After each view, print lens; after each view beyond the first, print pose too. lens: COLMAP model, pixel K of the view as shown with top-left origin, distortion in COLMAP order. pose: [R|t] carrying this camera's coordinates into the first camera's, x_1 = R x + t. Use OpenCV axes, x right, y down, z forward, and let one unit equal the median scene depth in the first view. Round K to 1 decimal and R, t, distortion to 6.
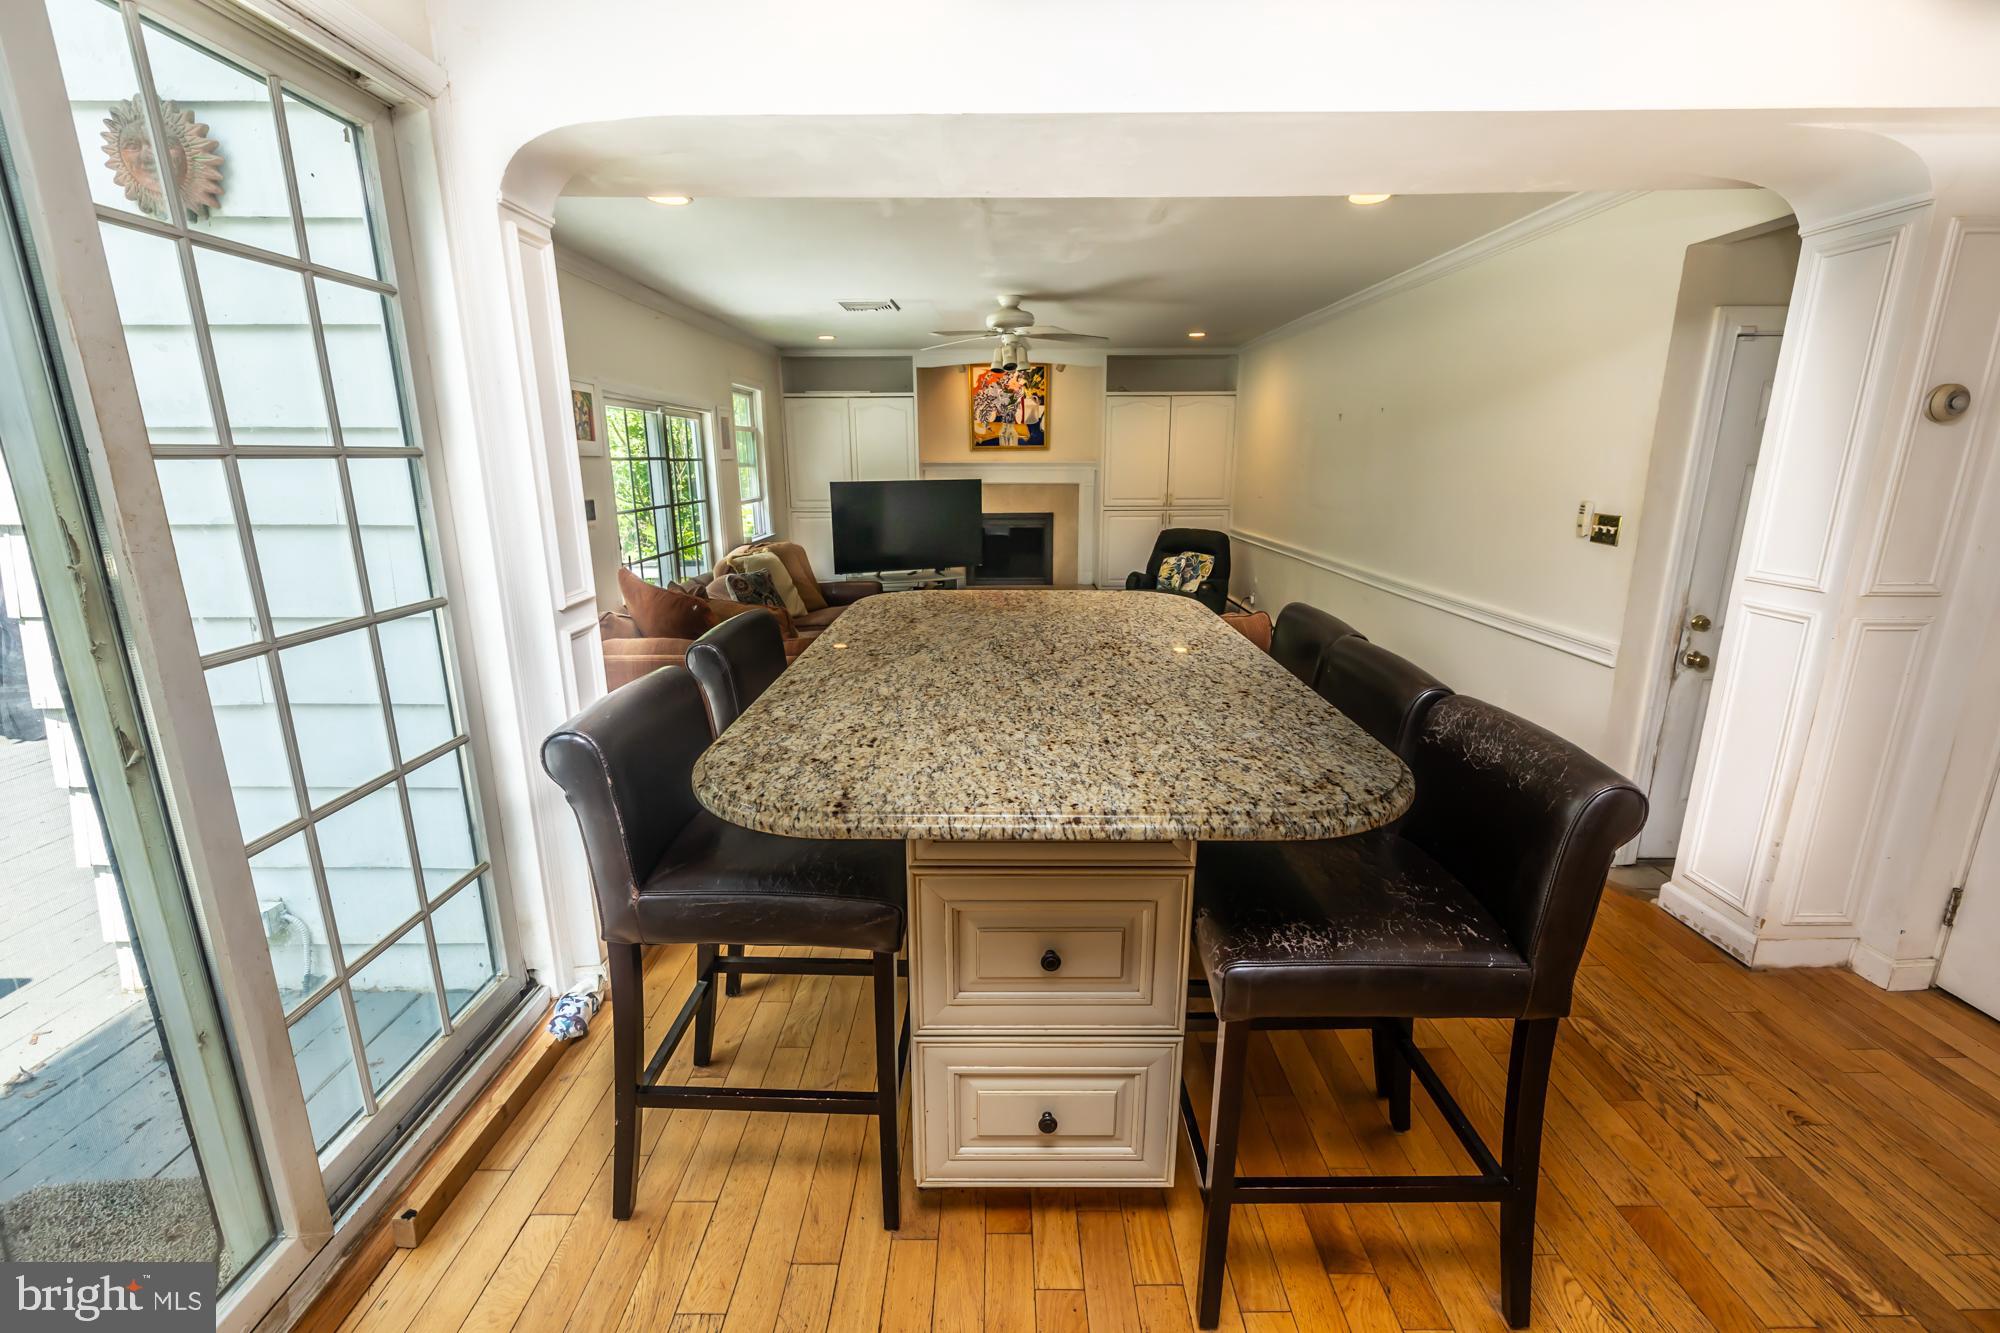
lens RADIAL K [[836.7, 0, 1002.9], [0, 836.7, 655.5], [0, 0, 1]] dist [0.001787, 0.000368]
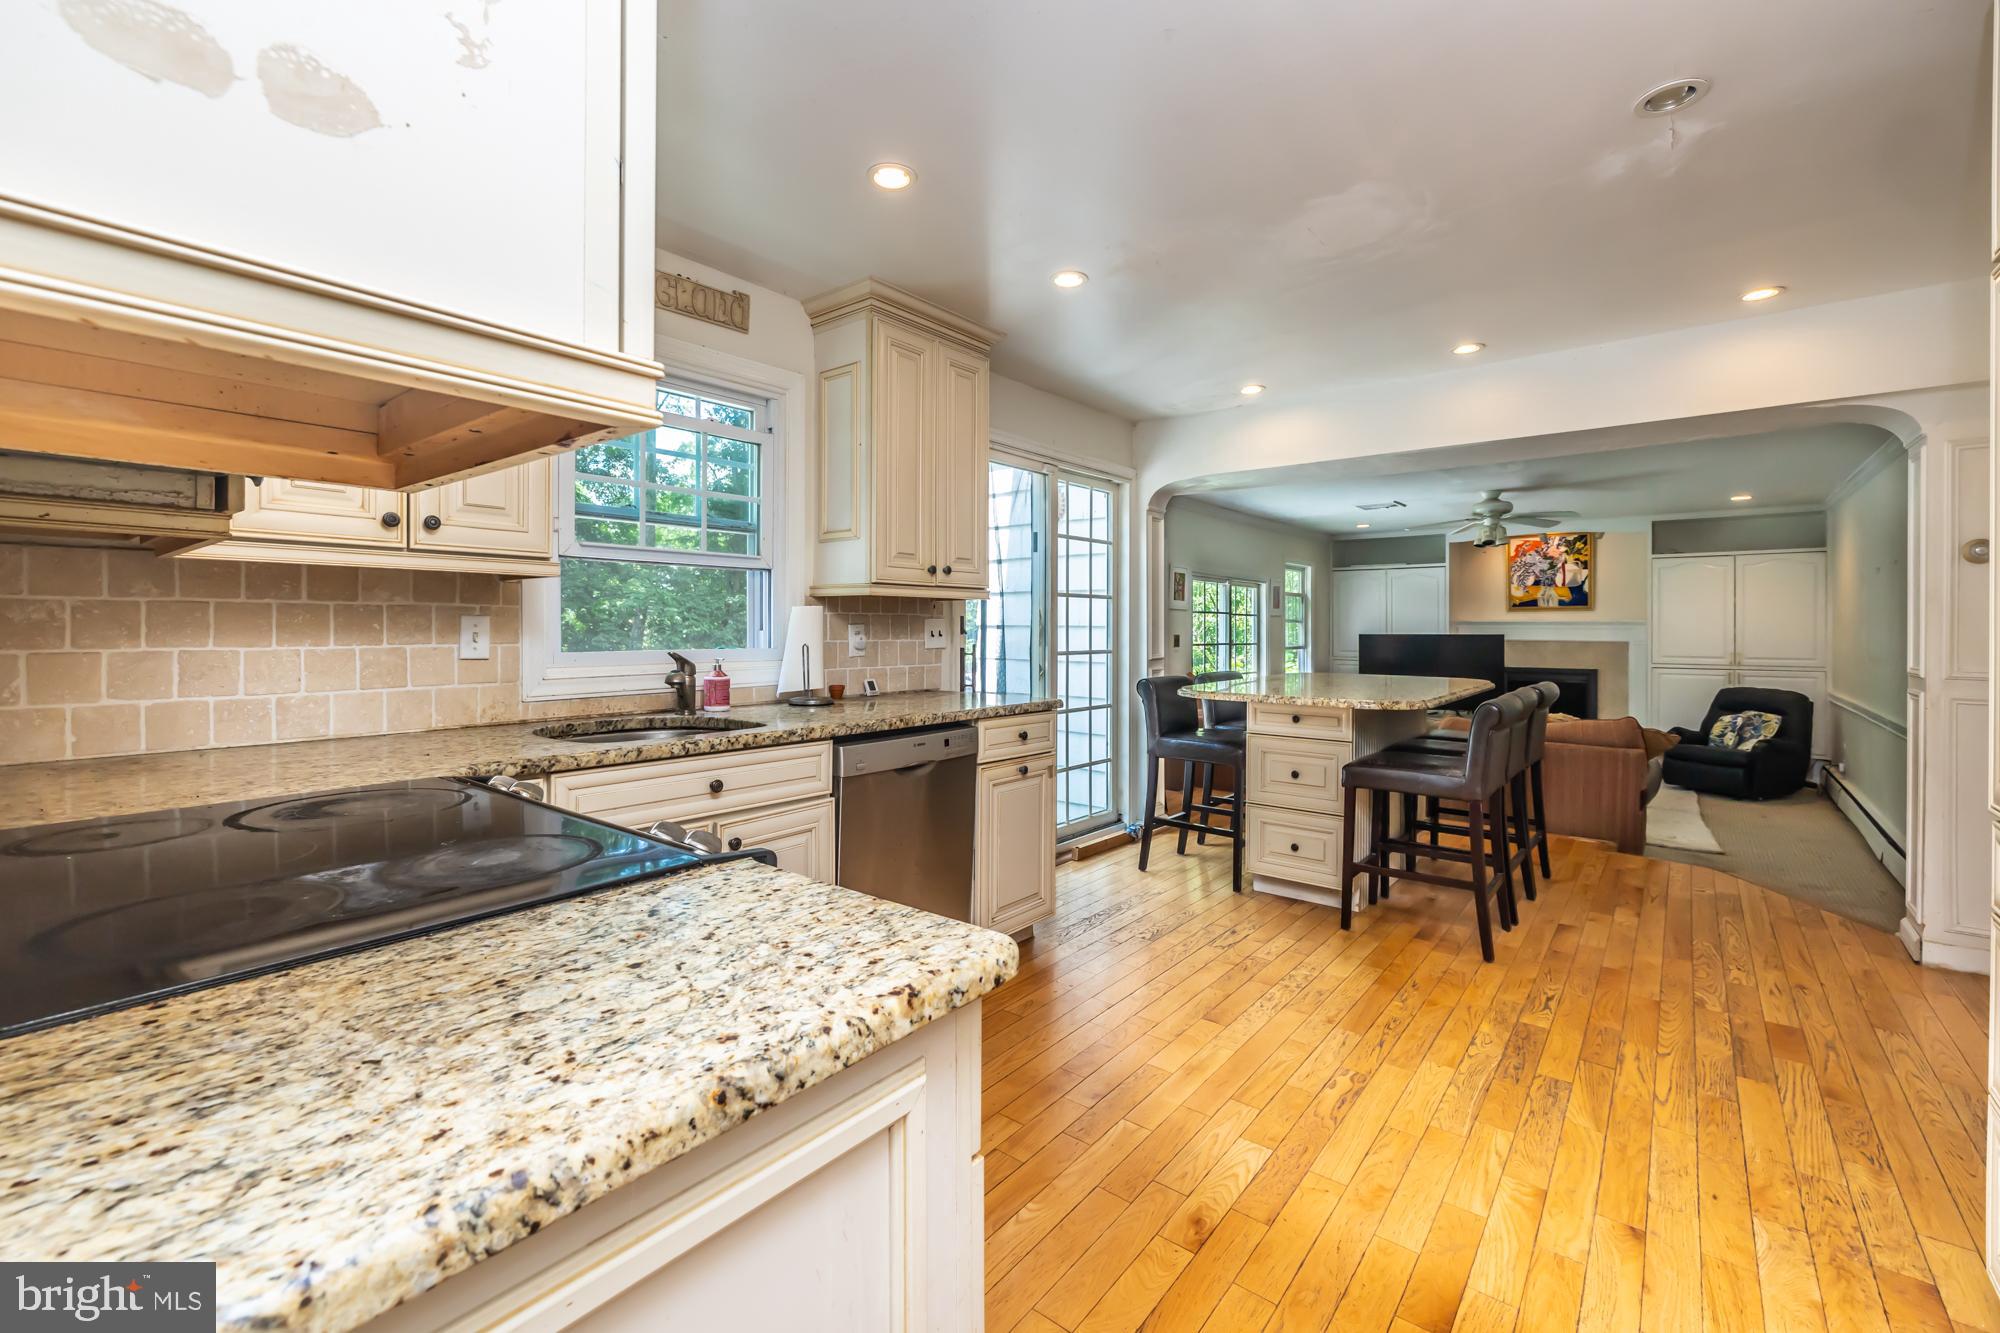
lens RADIAL K [[858.1, 0, 989.4], [0, 858.1, 627.0], [0, 0, 1]] dist [0.000122, 0.000282]
pose [[0.770582, 0.006205, -0.637311, 0.171332], [-0.154853, 0.971811, -0.177773, 0.089539], [0.618243, 0.235678, 0.749821, -0.288595]]
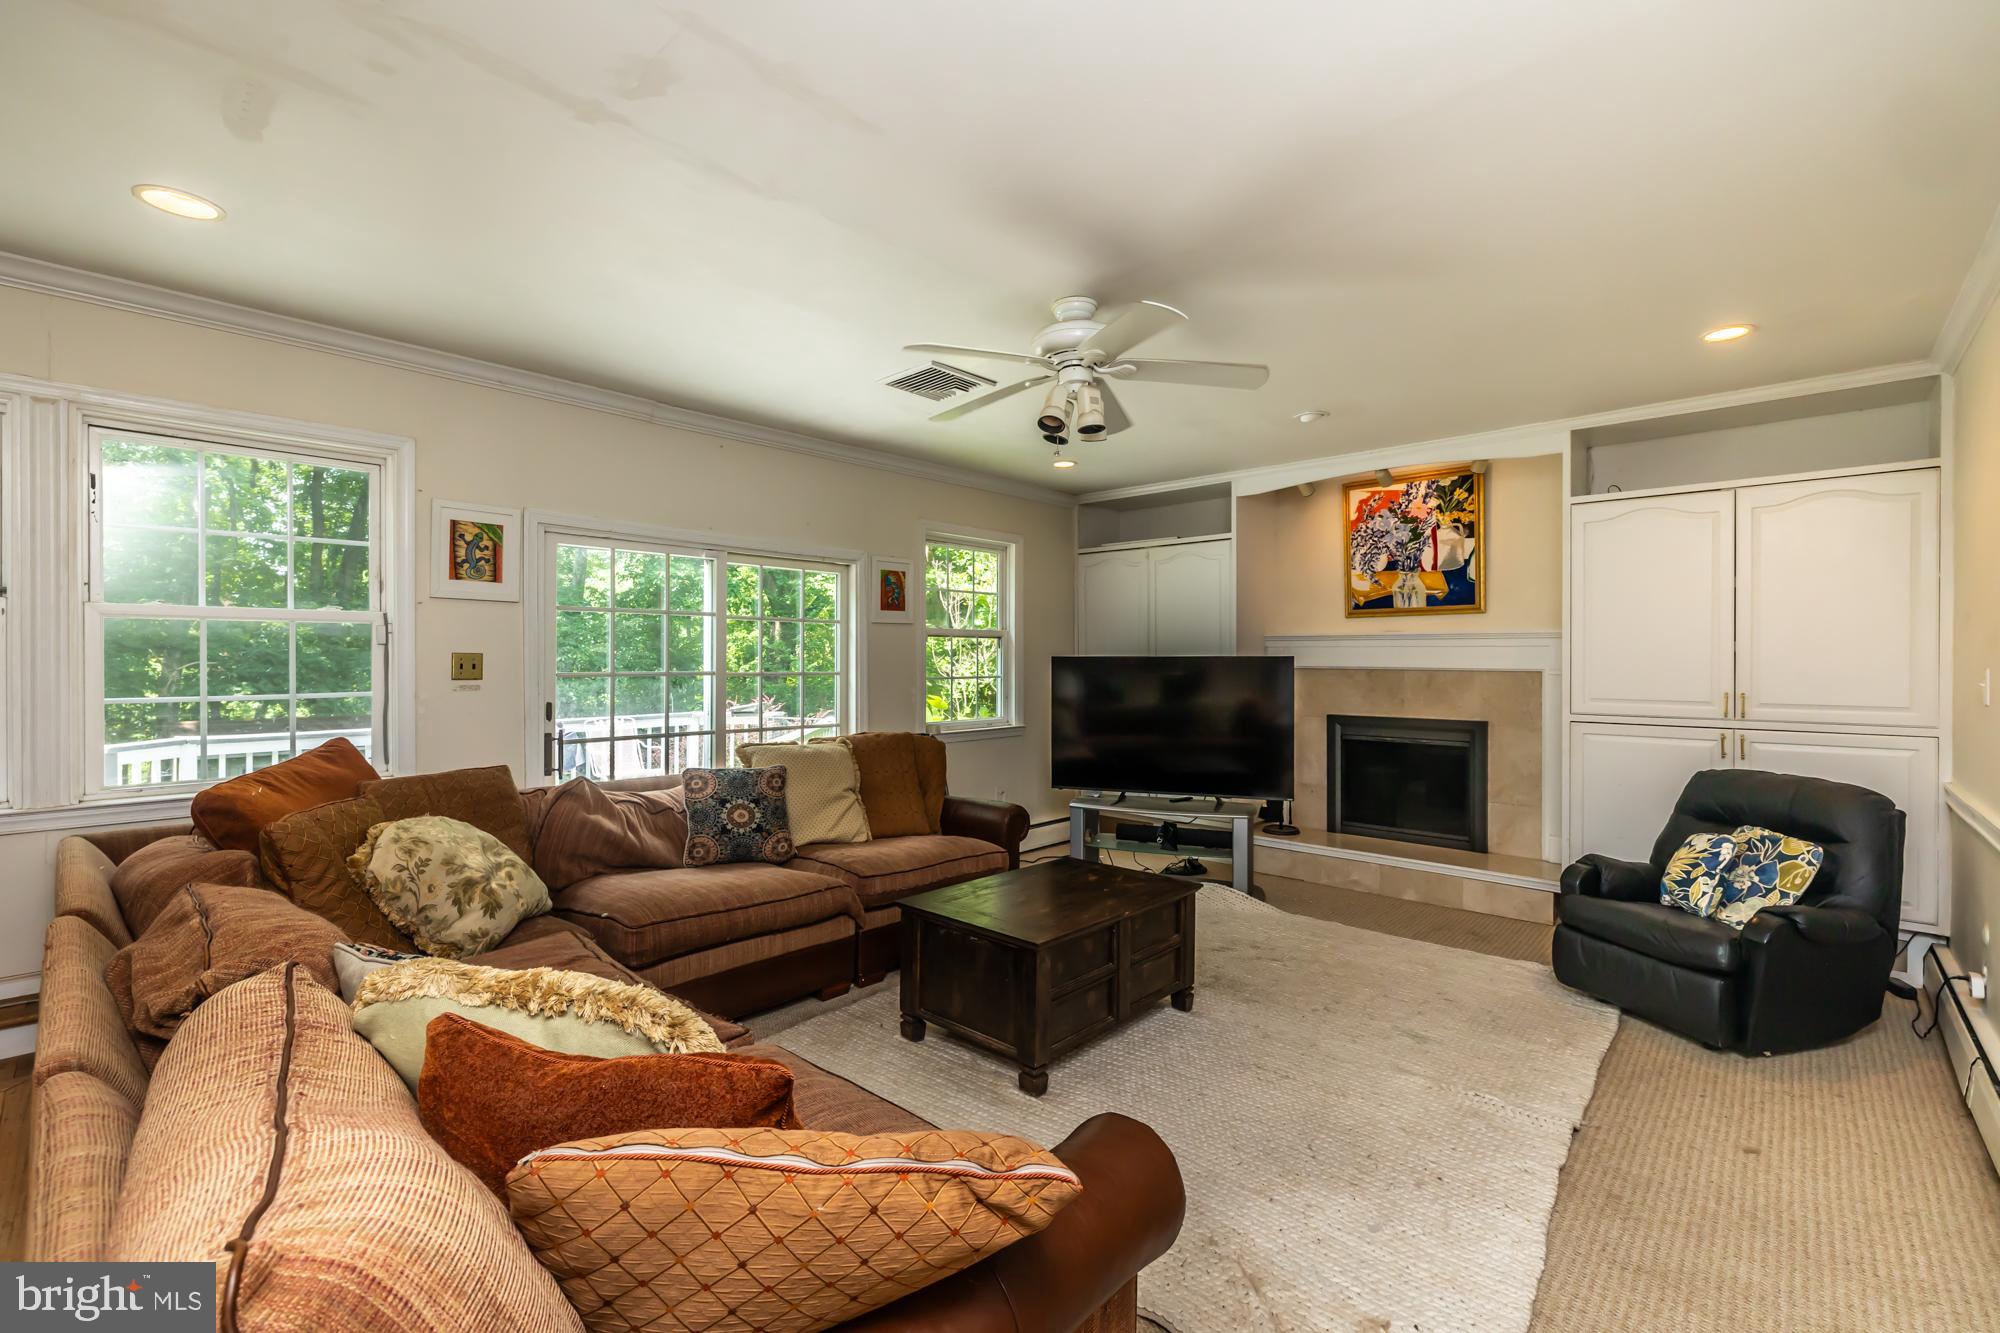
lens RADIAL K [[849.4, 0, 998.9], [0, 849.4, 661.1], [0, 0, 1]] dist [-0.000579, 0.000024]
pose [[0.726363, 0.009057, -0.687252, 0.232102], [-0.166303, 0.972518, -0.162951, -0.070790], [0.666889, 0.232653, 0.707907, 0.415822]]
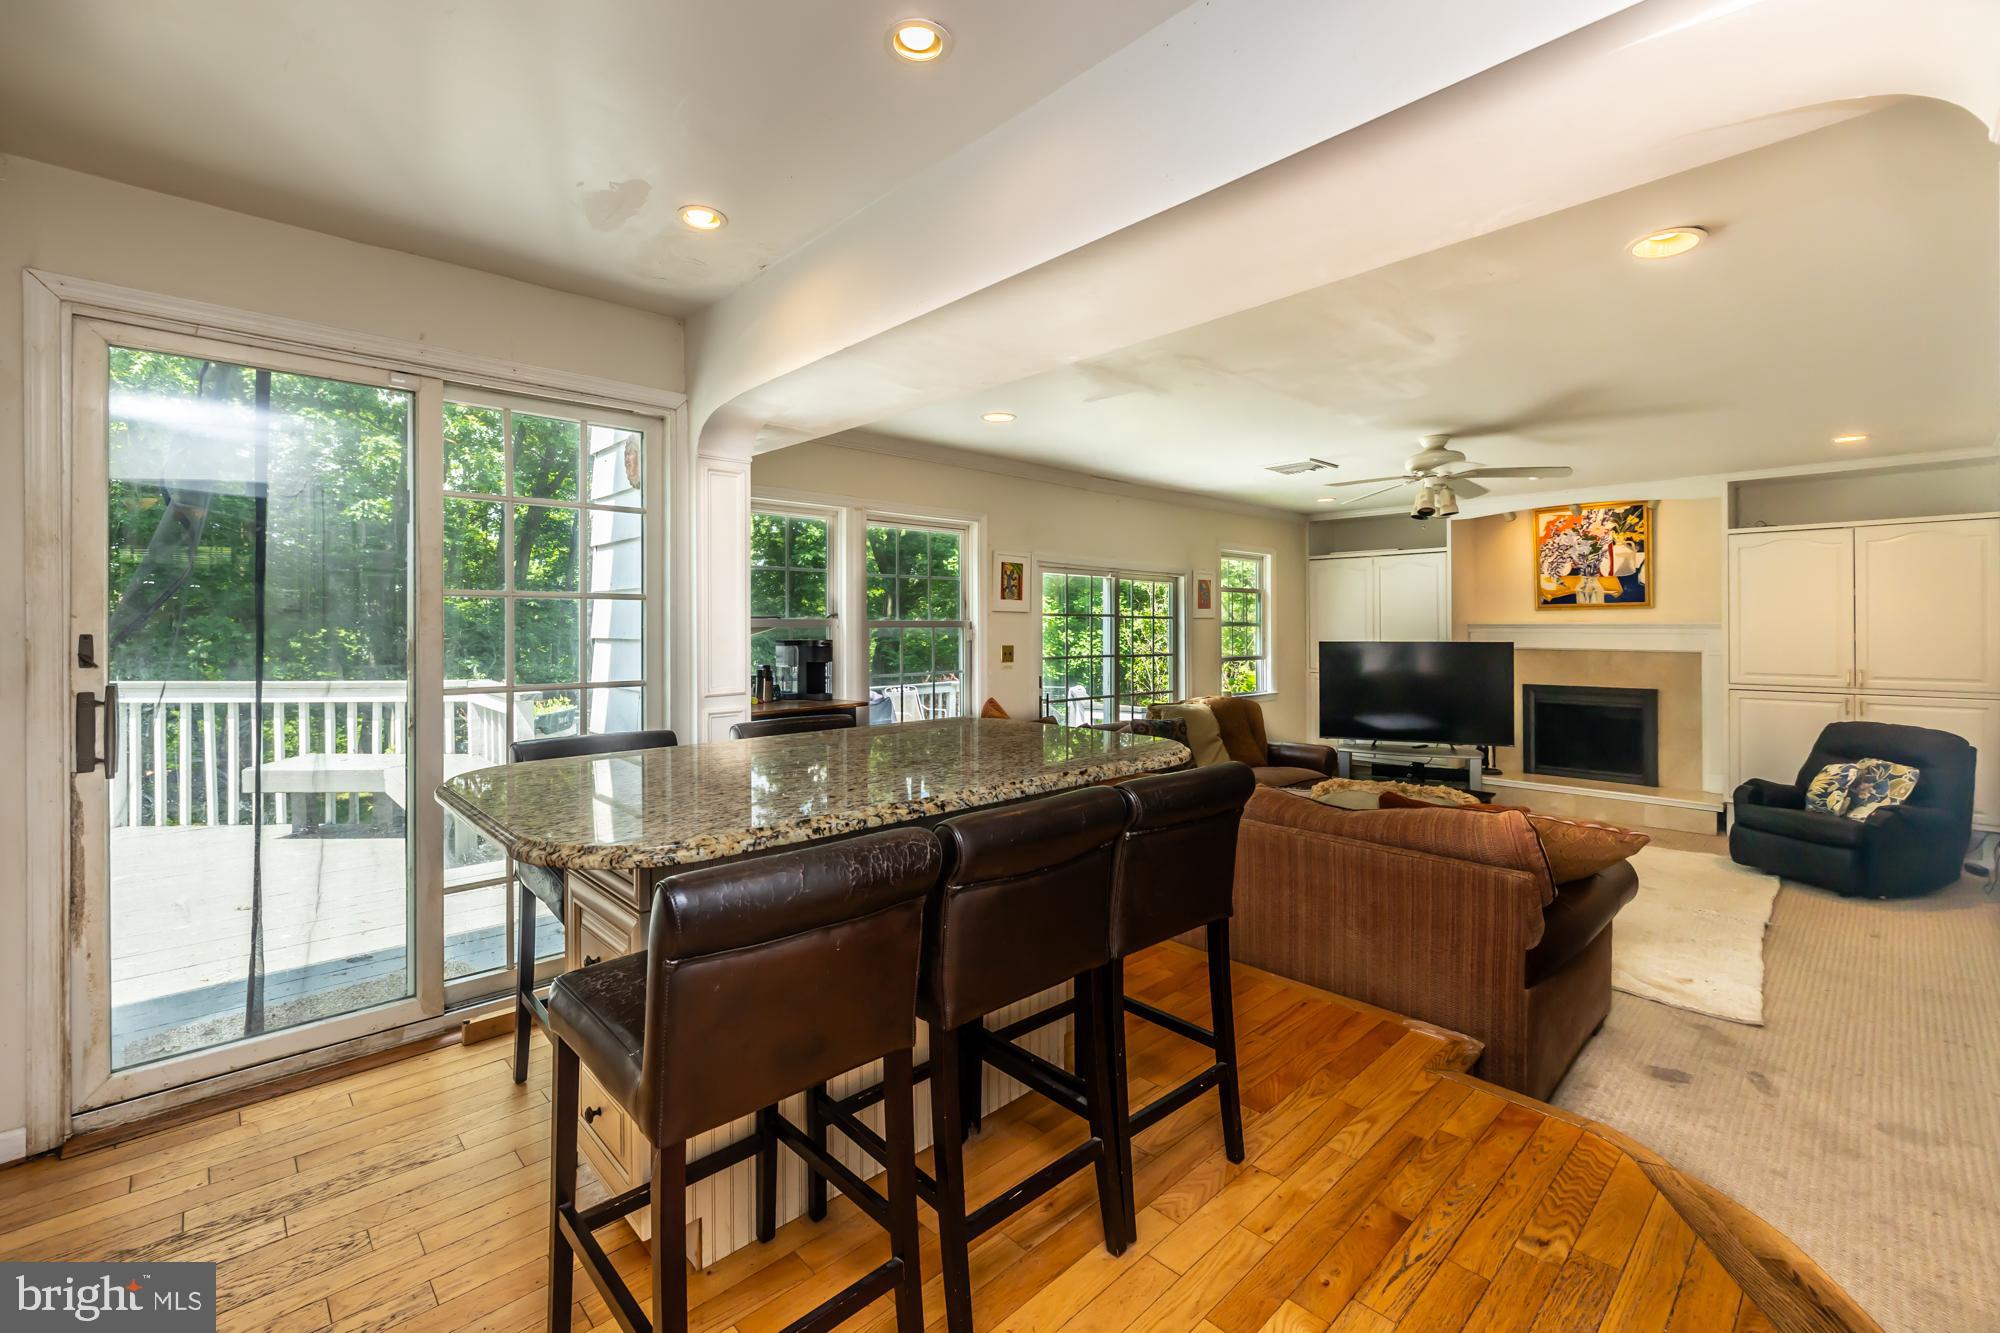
lens RADIAL K [[840.8, 0, 999.4], [0, 840.8, 624.7], [0, 0, 1]] dist [-0.003631, -0.000344]
pose [[0.678109, 0.001639, -0.734960, 0.233193], [-0.173077, 0.972230, -0.157521, -0.007787], [0.714292, 0.234021, 0.659561, 0.080675]]
